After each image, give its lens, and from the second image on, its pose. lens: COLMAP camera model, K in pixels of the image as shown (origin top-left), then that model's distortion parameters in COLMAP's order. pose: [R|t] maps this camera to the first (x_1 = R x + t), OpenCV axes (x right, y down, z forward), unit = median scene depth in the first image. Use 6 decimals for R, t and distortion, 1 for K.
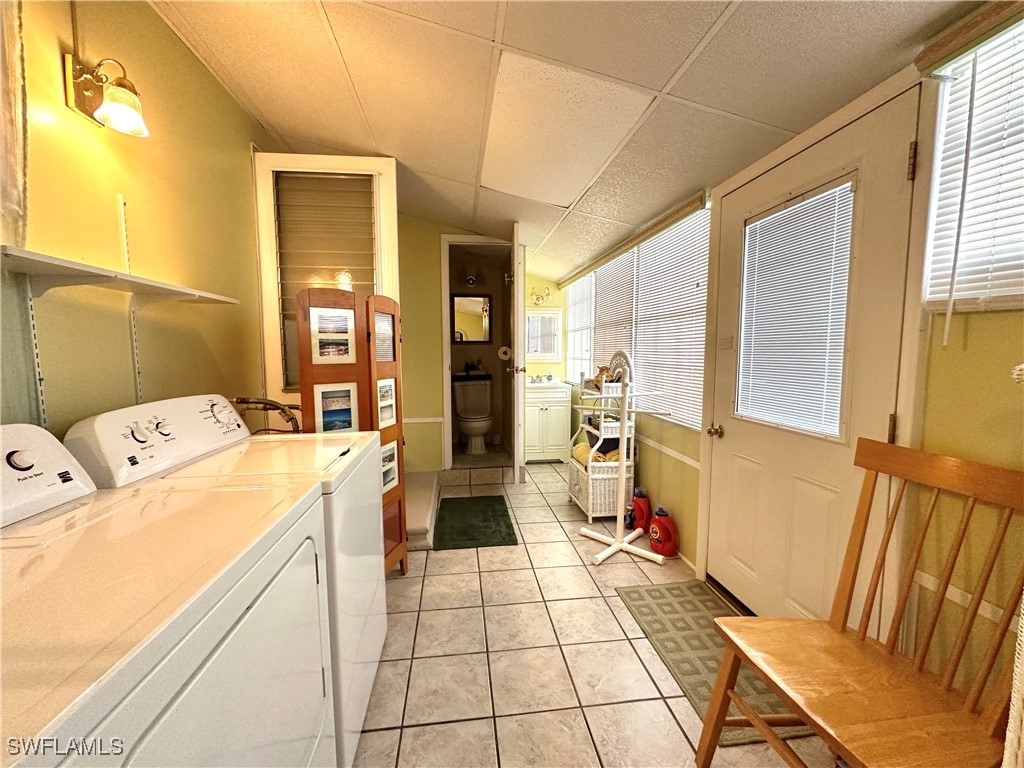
lens RADIAL K [[409.3, 0, 510.8], [0, 409.3, 385.3], [0, 0, 1]] dist [-0.003408, 0.000581]
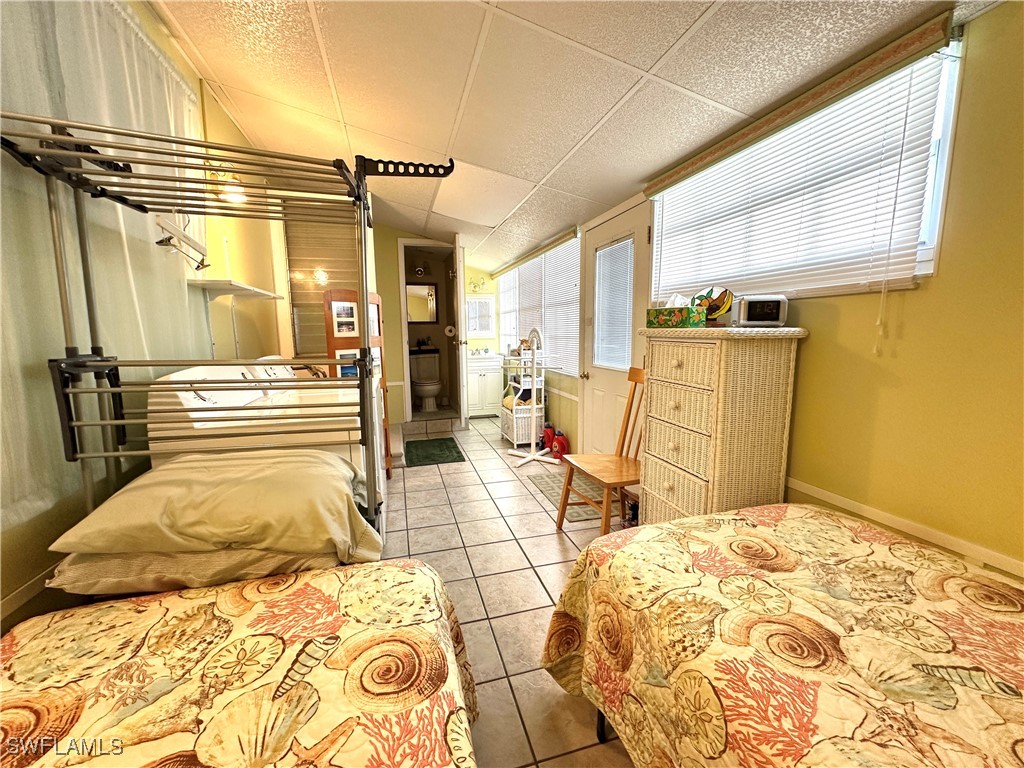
lens RADIAL K [[409.3, 0, 510.8], [0, 409.3, 385.3], [0, 0, 1]] dist [-0.003408, 0.000581]
pose [[0.989441, -0.029918, 0.141814, -0.019048], [0.023025, 0.998484, 0.049999, 0.042579], [-0.143095, -0.046206, 0.988630, -0.406572]]
